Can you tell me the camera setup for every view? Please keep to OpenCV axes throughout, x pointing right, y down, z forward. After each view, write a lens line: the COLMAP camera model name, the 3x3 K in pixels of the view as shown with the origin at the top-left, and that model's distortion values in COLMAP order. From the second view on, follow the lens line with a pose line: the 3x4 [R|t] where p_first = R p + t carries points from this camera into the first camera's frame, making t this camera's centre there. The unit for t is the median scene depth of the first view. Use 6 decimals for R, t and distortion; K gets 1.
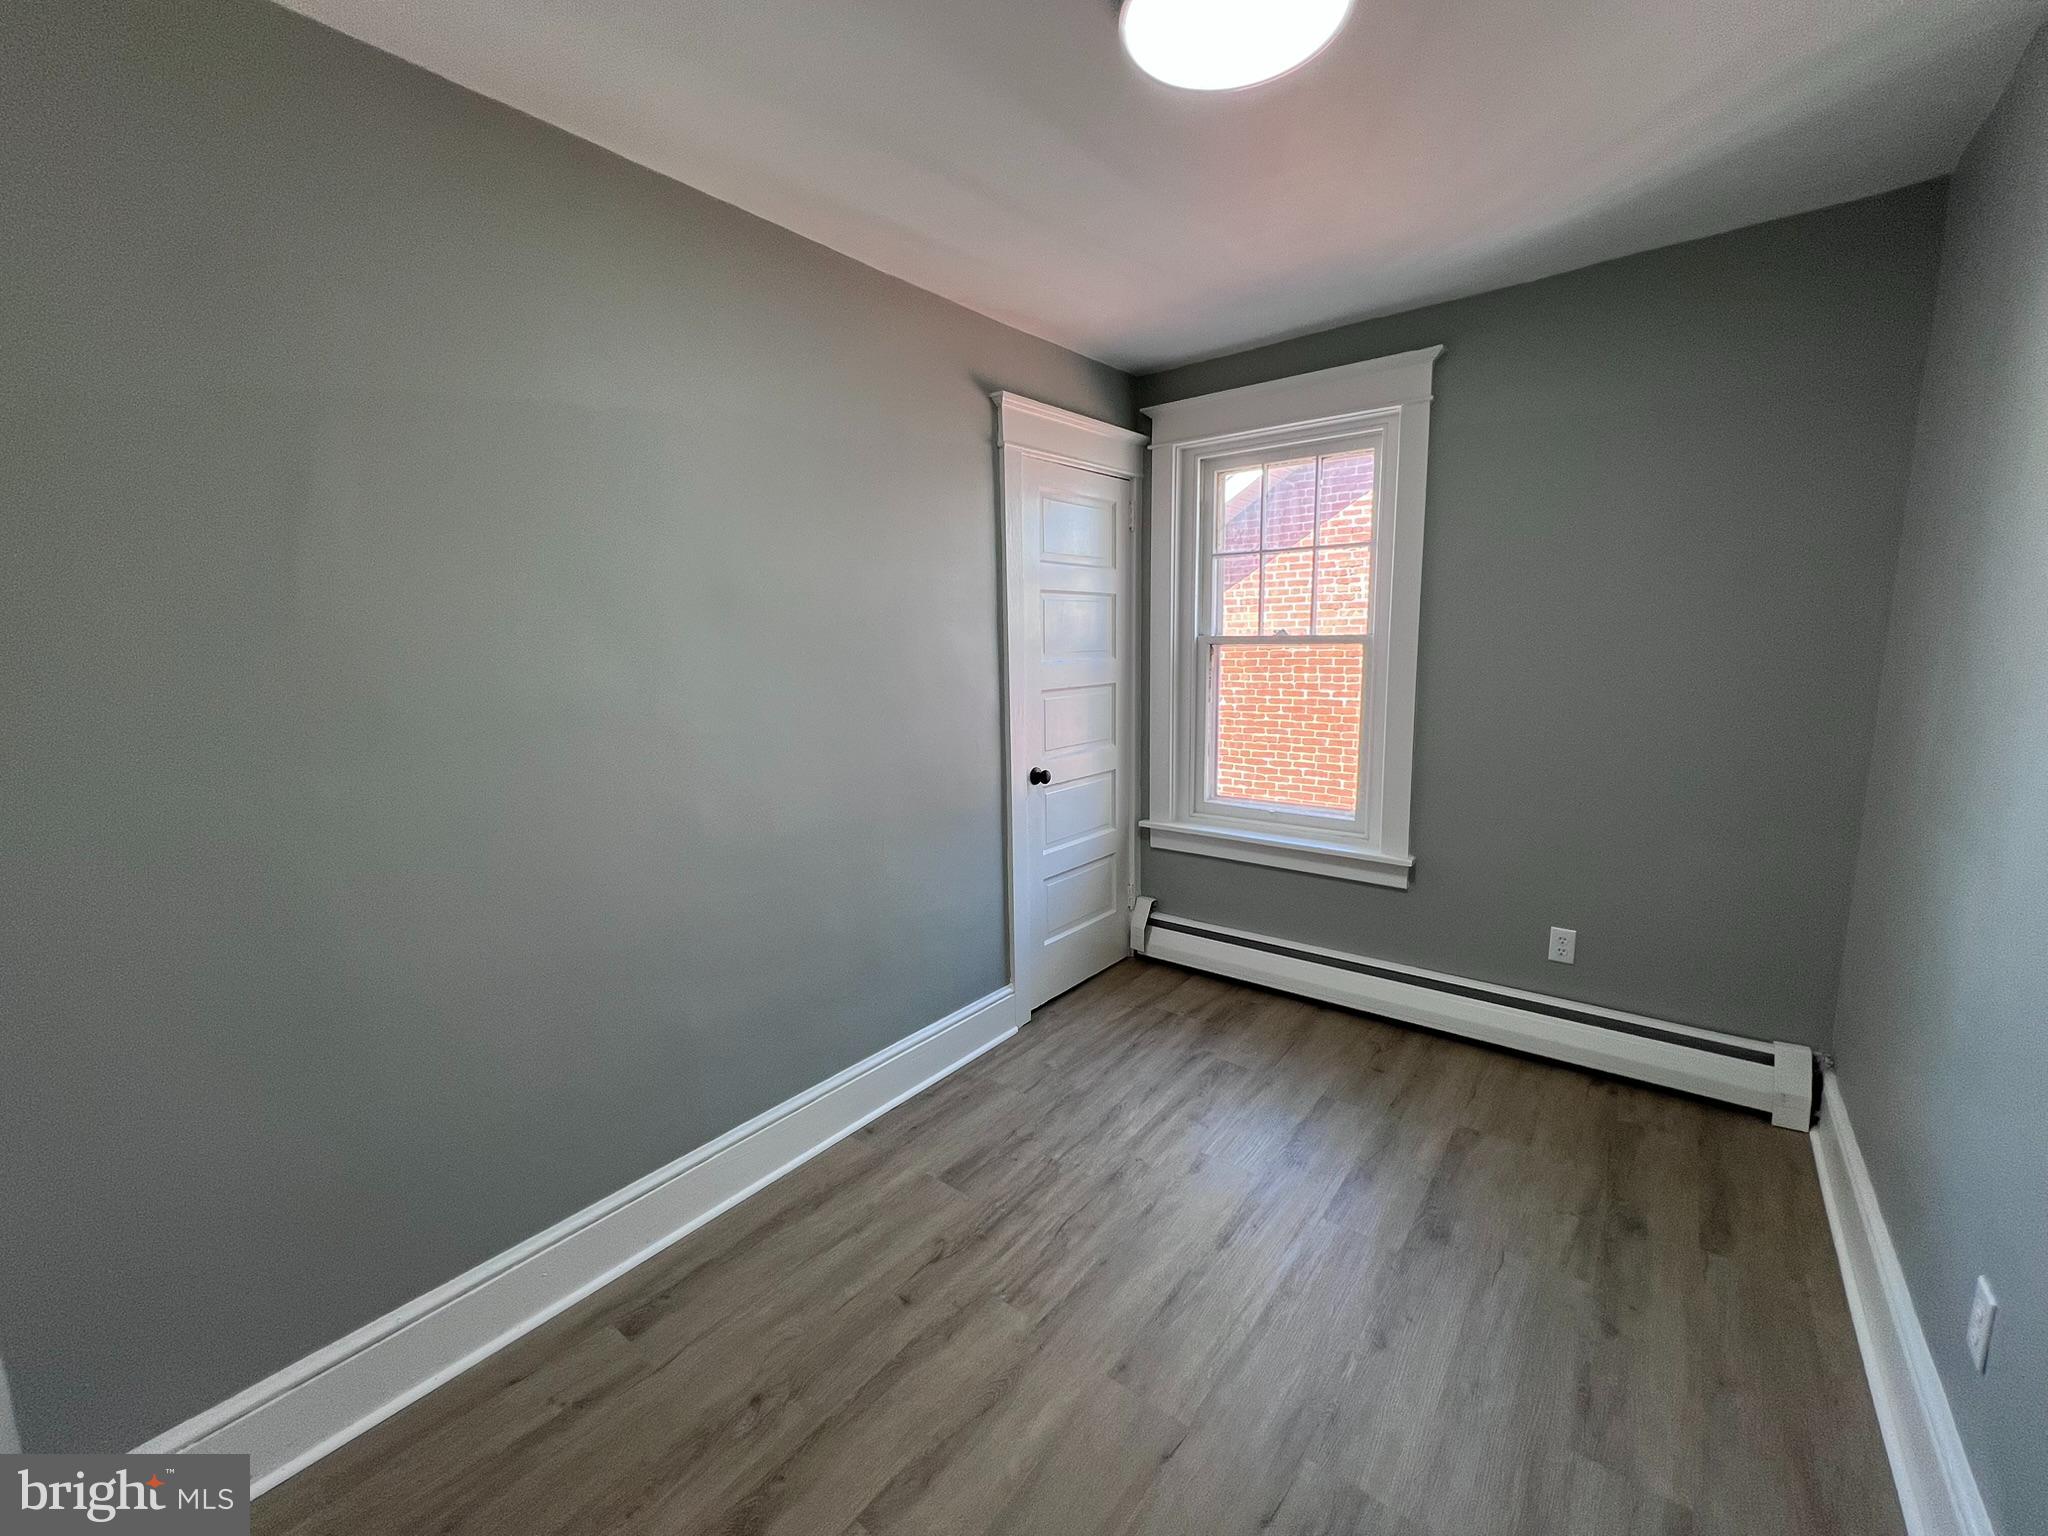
lens RADIAL K [[820.0, 0, 1030.3], [0, 820.0, 766.2], [0, 0, 1]] dist [-0.001971, 0.000146]
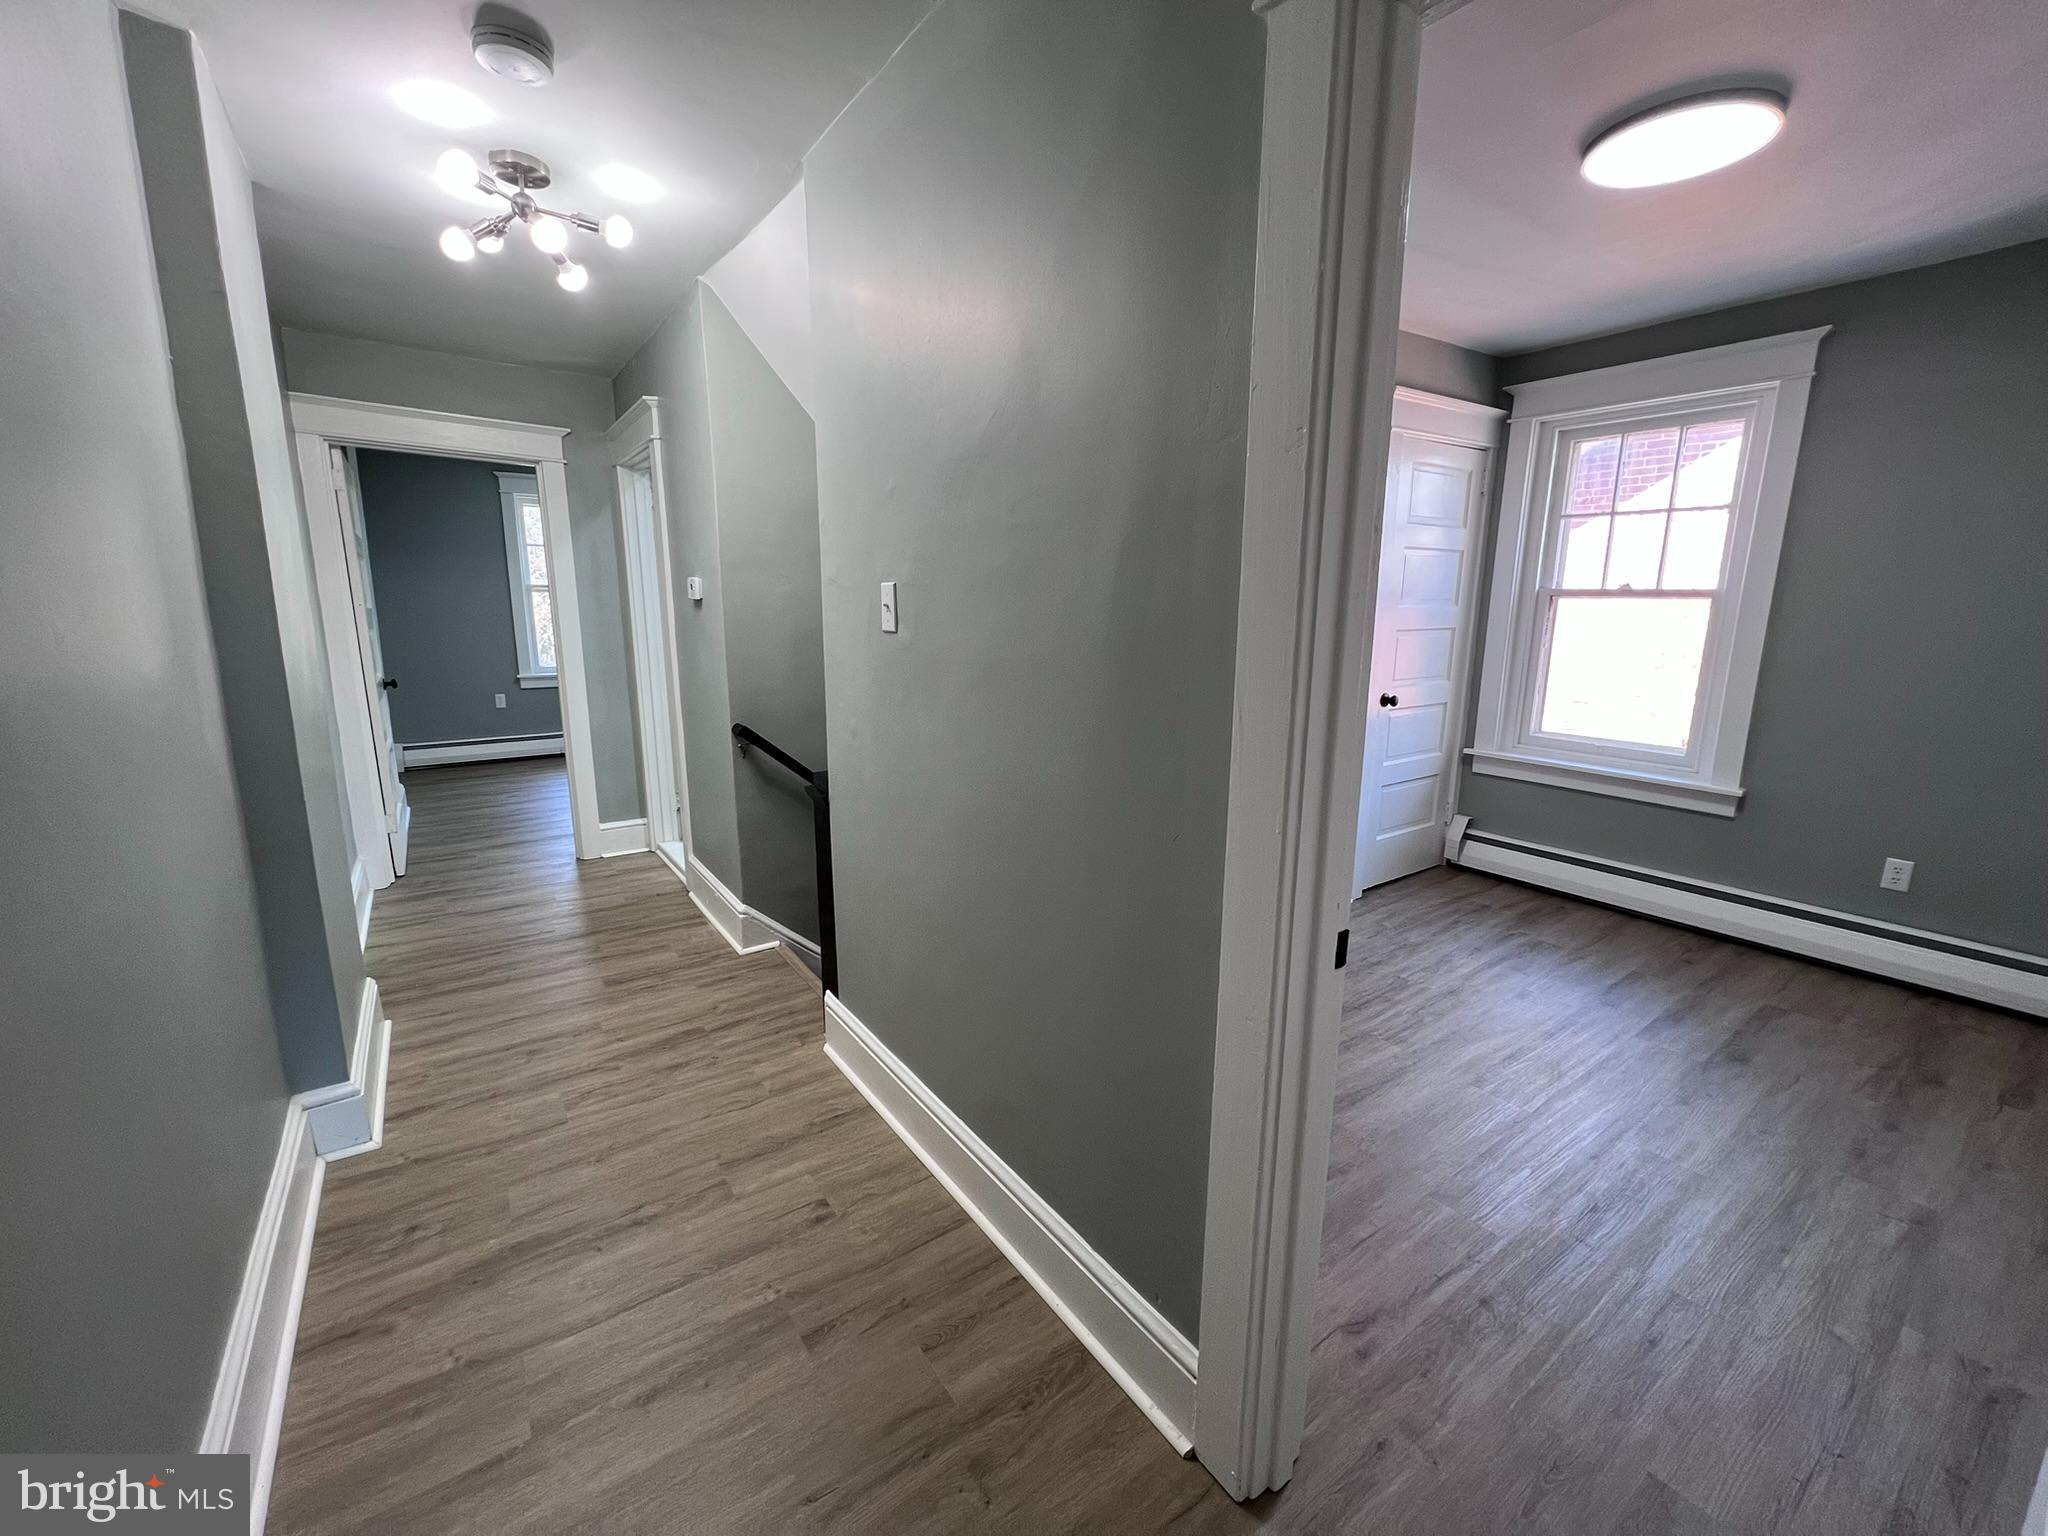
lens RADIAL K [[829.4, 0, 1019.9], [0, 829.4, 770.3], [0, 0, 1]] dist [-0.001777, 0.000838]
pose [[0.959986, 0.076489, -0.269400, -0.178475], [-0.061382, 0.996056, 0.064072, 0.071660], [0.273238, -0.044972, 0.960895, -0.355808]]
